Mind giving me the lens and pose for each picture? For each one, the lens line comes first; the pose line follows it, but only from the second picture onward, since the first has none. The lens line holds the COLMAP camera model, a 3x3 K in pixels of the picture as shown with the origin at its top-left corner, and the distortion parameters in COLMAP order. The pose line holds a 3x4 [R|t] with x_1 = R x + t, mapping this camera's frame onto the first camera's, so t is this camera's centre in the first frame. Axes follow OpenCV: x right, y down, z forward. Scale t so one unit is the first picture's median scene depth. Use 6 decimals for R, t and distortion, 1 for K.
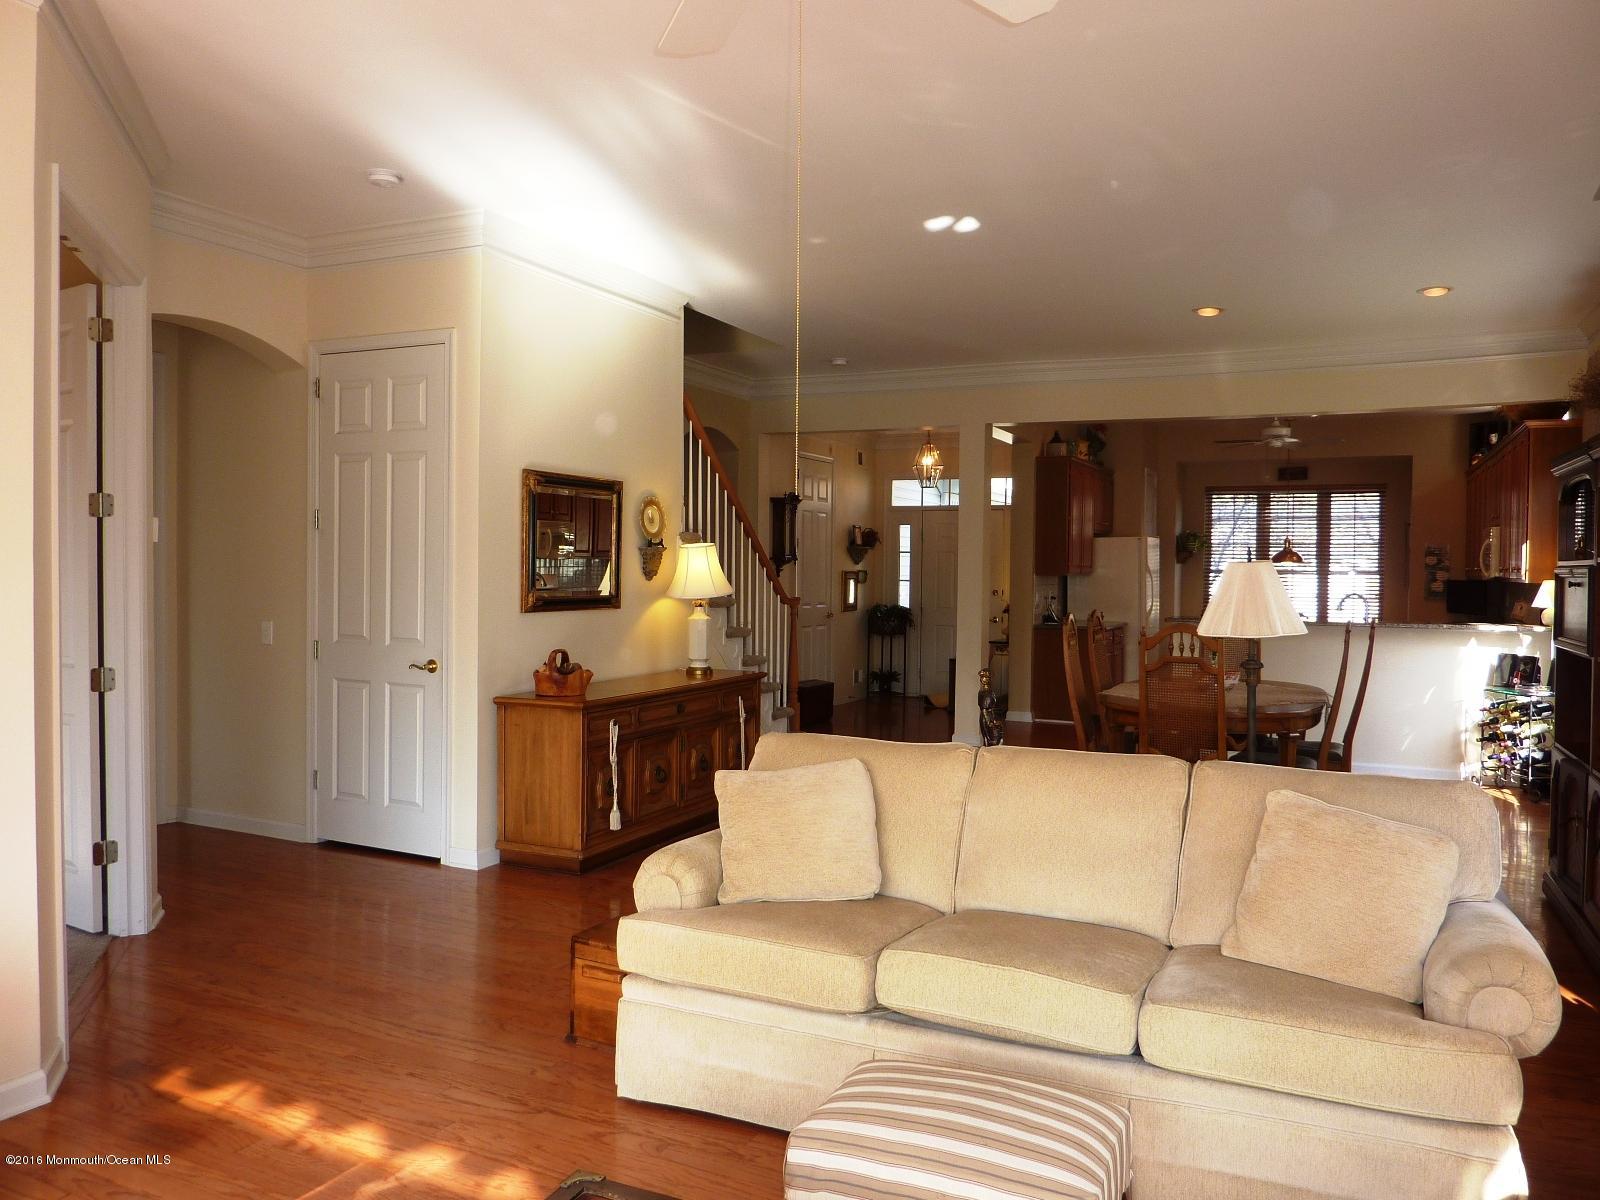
lens RADIAL K [[1185.3, 0, 784.7], [0, 1185.3, 603.7], [0, 0, 1]] dist [-0.013673, -0.025550]
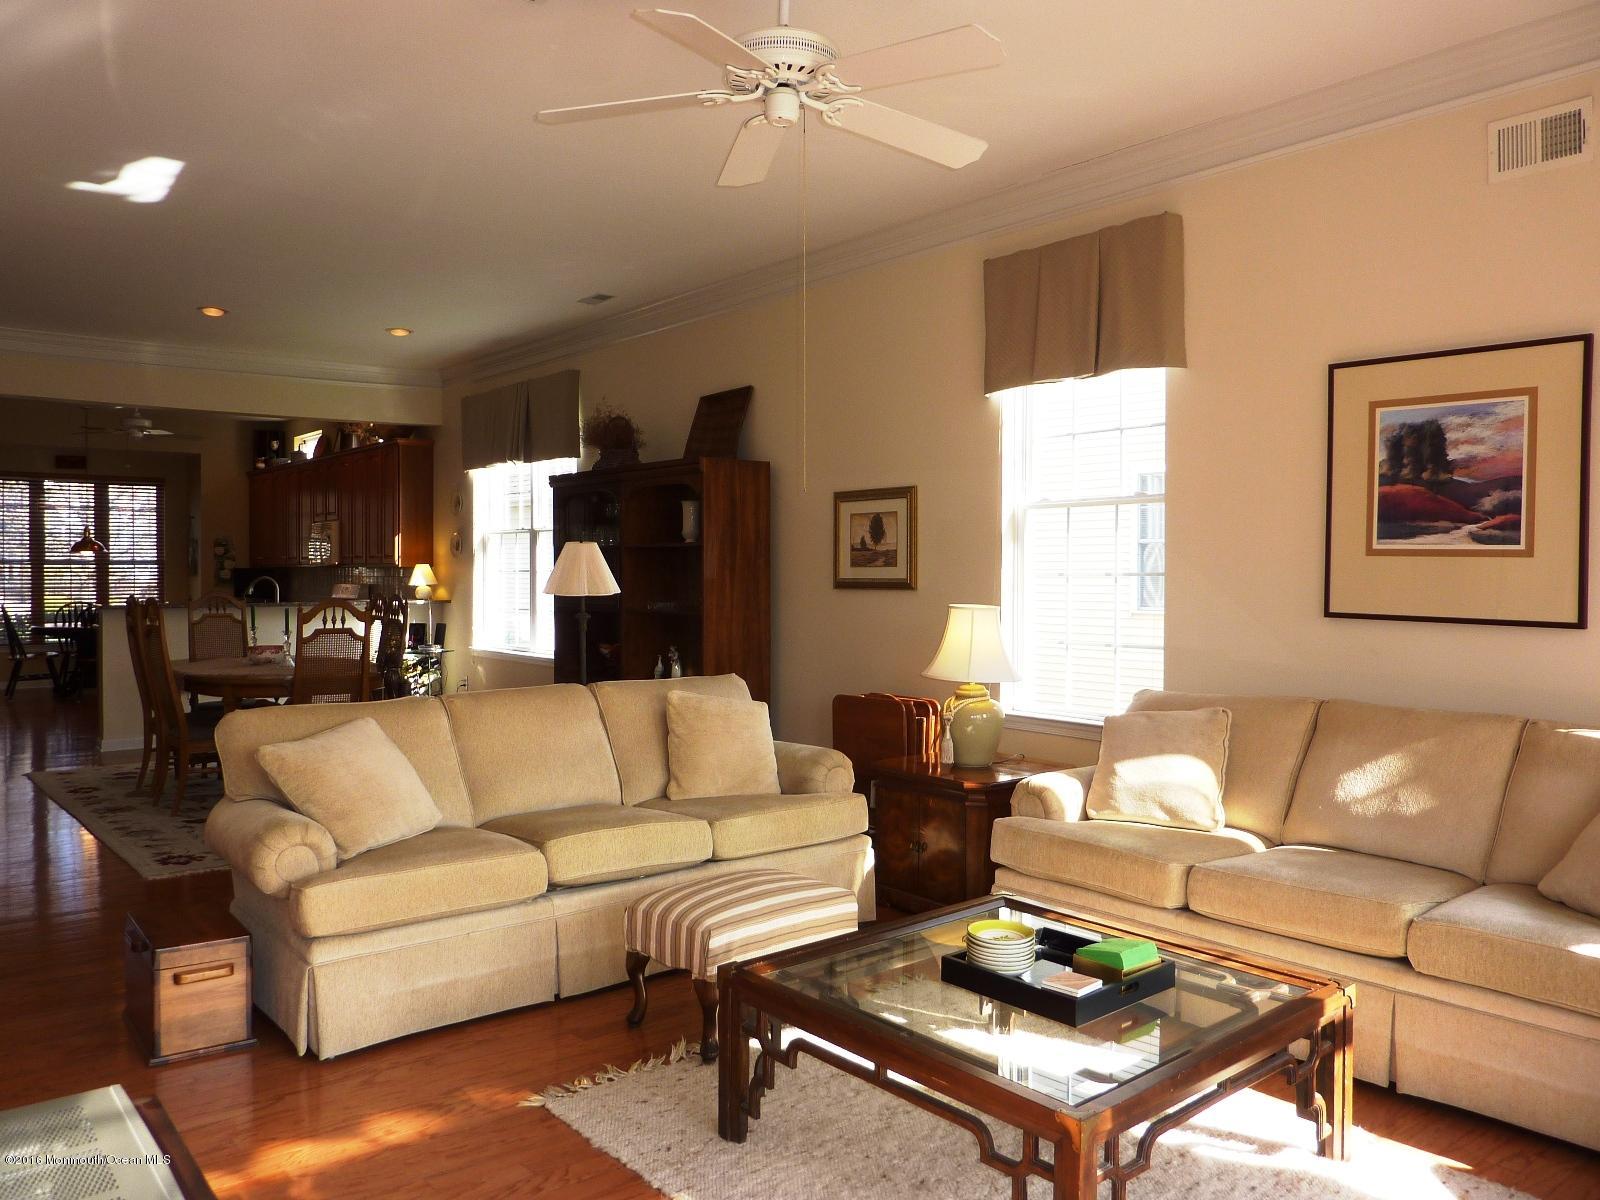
lens RADIAL K [[1185.3, 0, 790.8], [0, 1185.3, 601.8], [0, 0, 1]] dist [-0.013673, -0.025550]
pose [[0.422773, -0.033015, 0.905634, -0.518940], [0.030895, 0.999280, 0.022006, 0.007743], [-0.905709, 0.018676, 0.423488, 0.117792]]
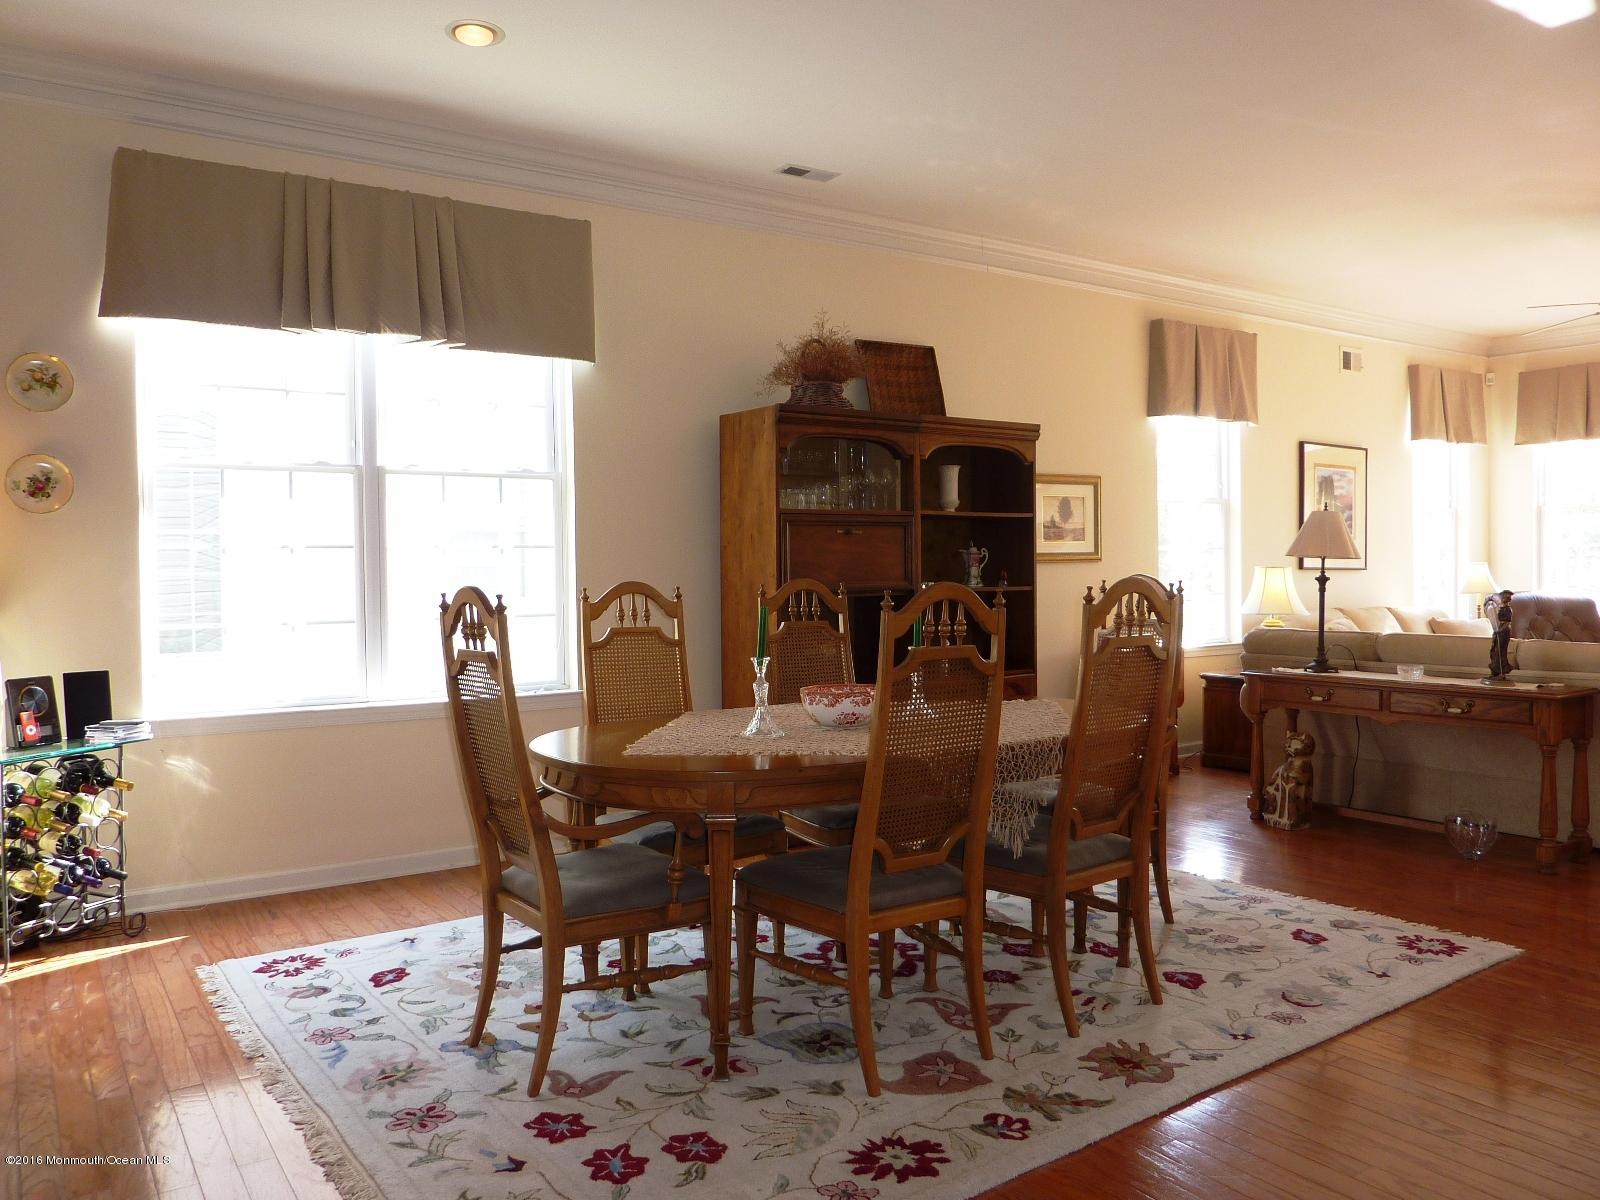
lens RADIAL K [[1185.3, 0, 790.7], [0, 1185.3, 592.0], [0, 0, 1]] dist [-0.013673, -0.025550]
pose [[-0.863990, -0.007658, 0.503451, 0.143818], [0.019994, 0.998574, 0.049502, -0.014150], [-0.503112, 0.052835, -0.862605, 1.790593]]
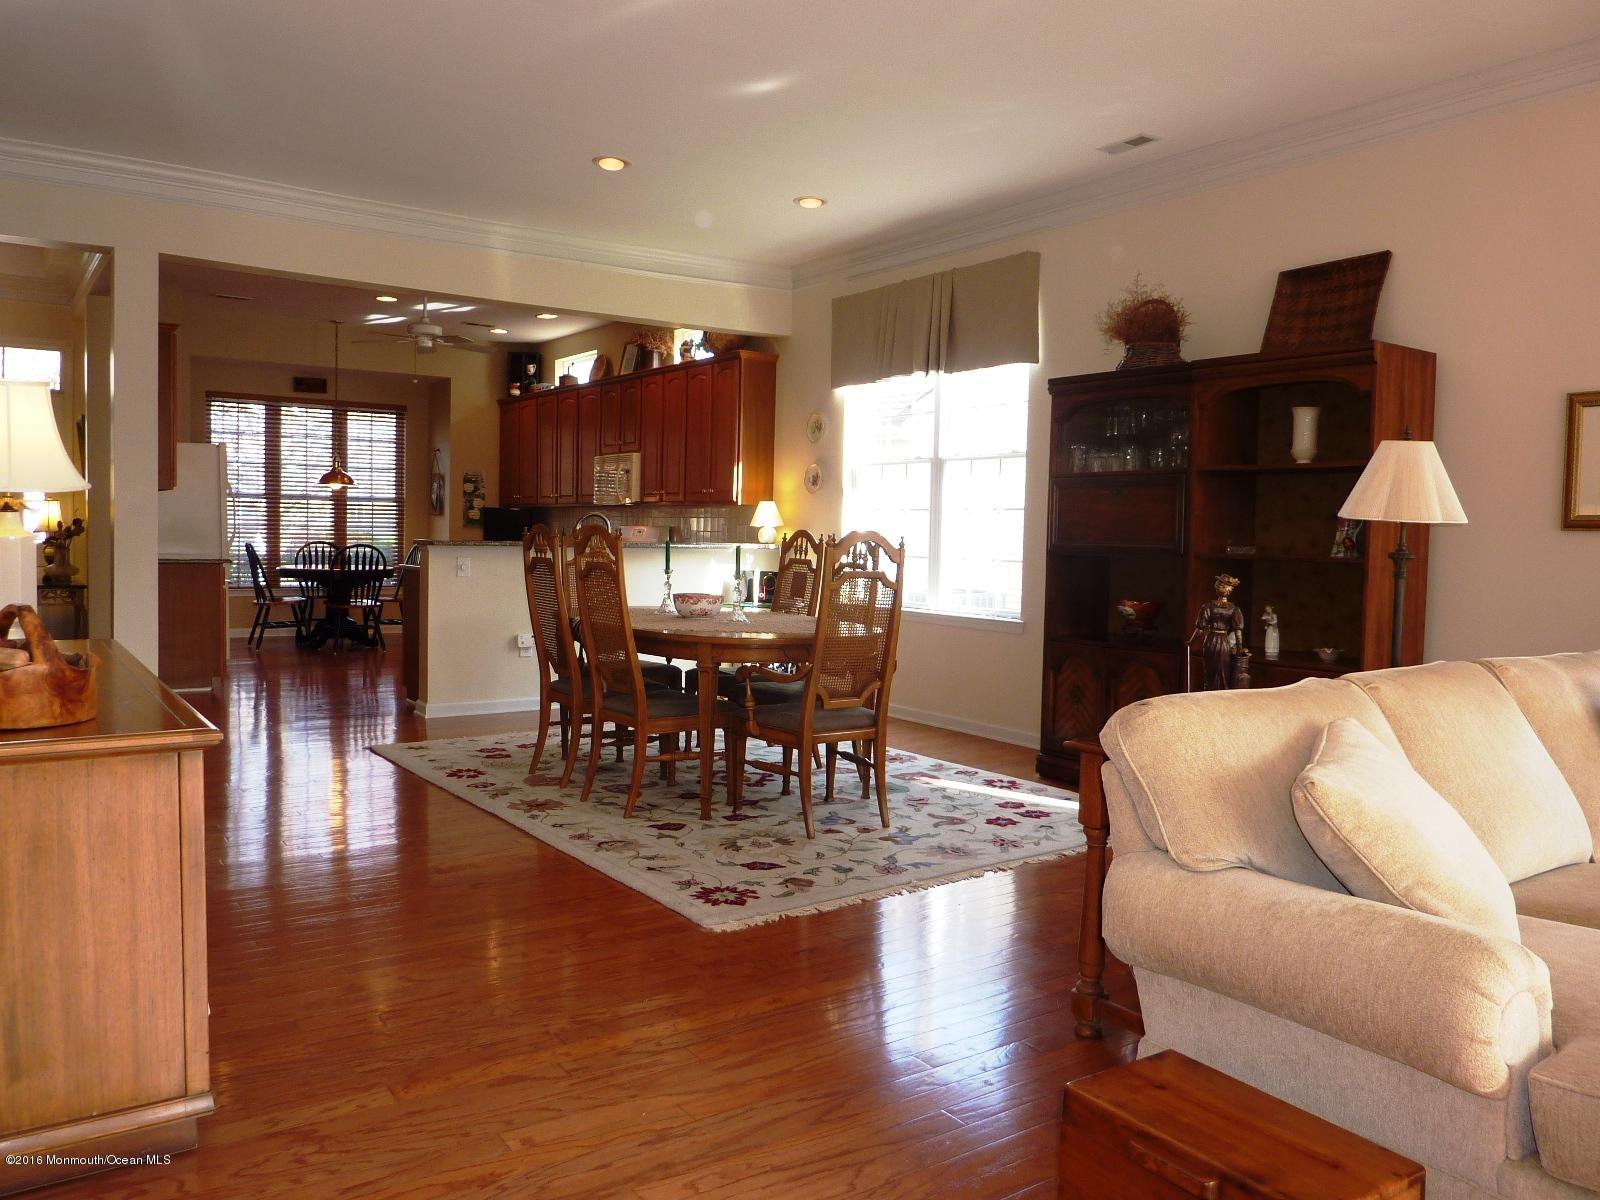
lens RADIAL K [[1185.3, 0, 798.4], [0, 1185.3, 600.9], [0, 0, 1]] dist [-0.013673, -0.025550]
pose [[0.488065, -0.050533, 0.871343, -0.419984], [0.011225, 0.998603, 0.051626, 0.022903], [-0.872735, -0.015416, 0.487951, 0.639293]]
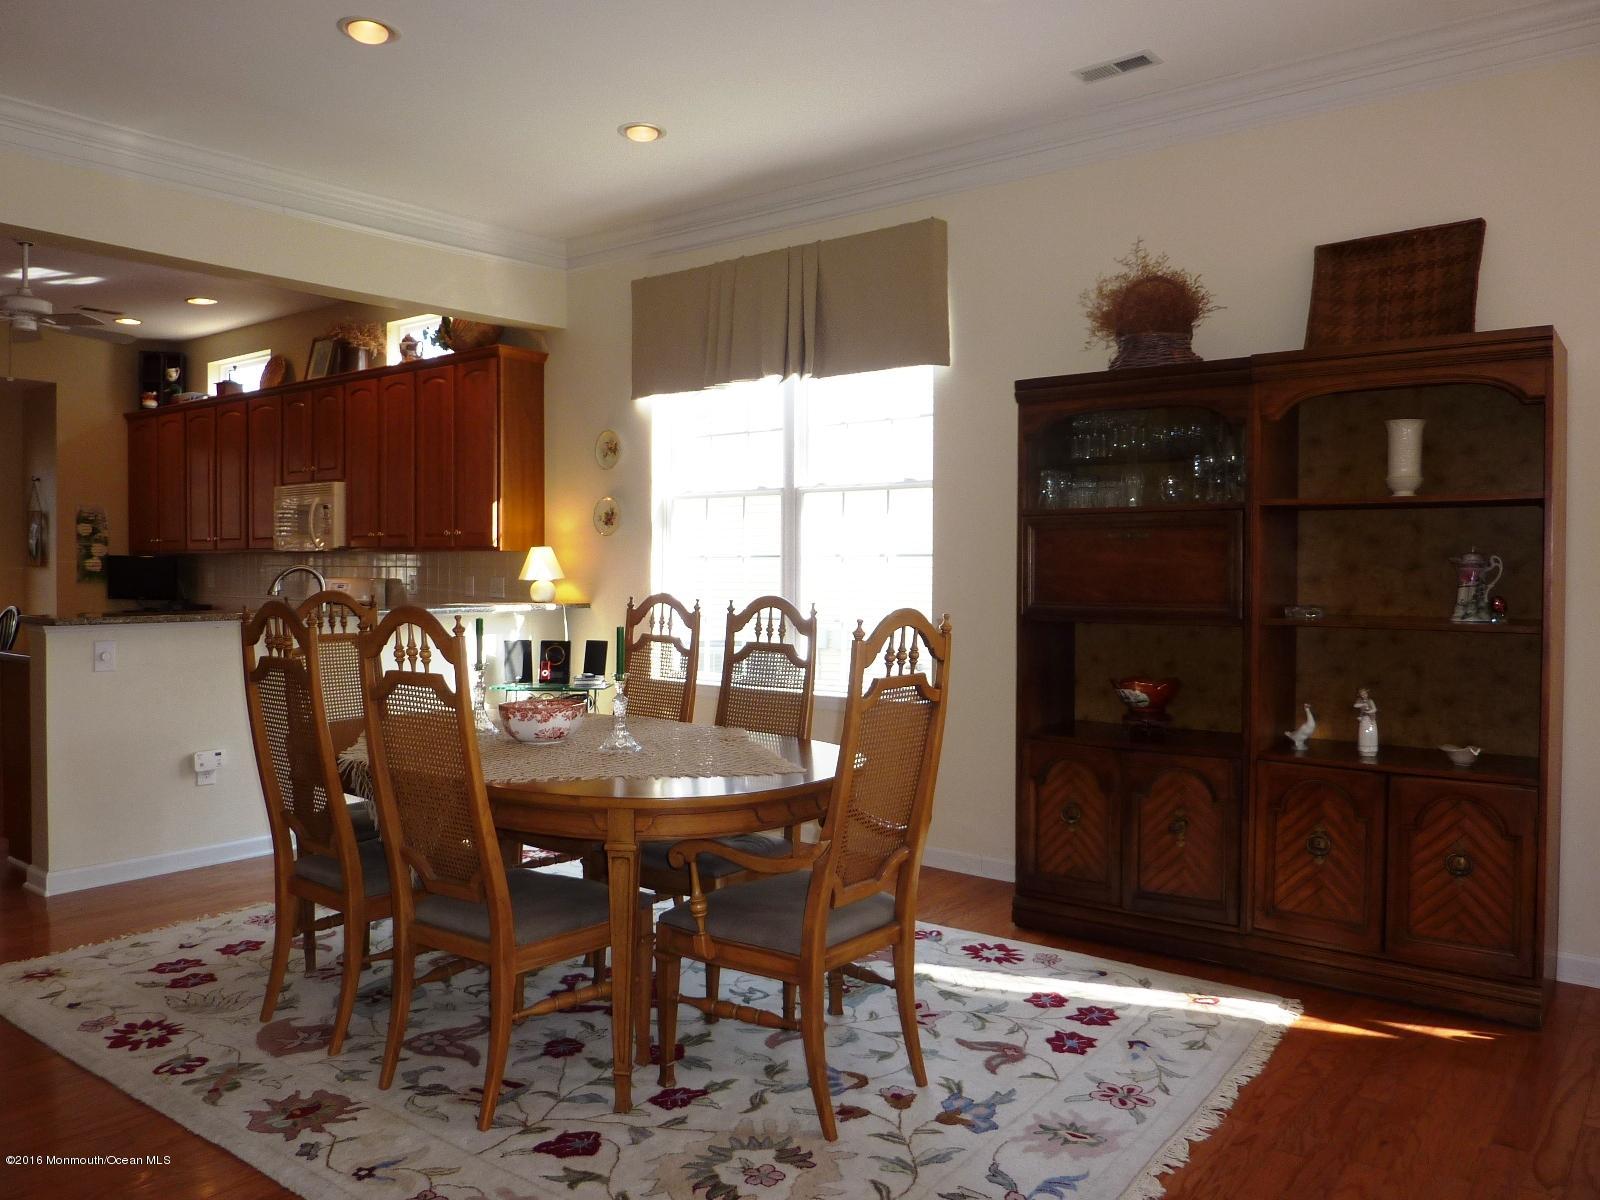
lens RADIAL K [[1185.3, 0, 790.6], [0, 1185.3, 596.4], [0, 0, 1]] dist [-0.013673, -0.025550]
pose [[0.220834, -0.034004, 0.974718, -0.164028], [0.030512, 0.999144, 0.027943, -0.004000], [-0.974834, 0.023570, 0.221683, 0.942421]]
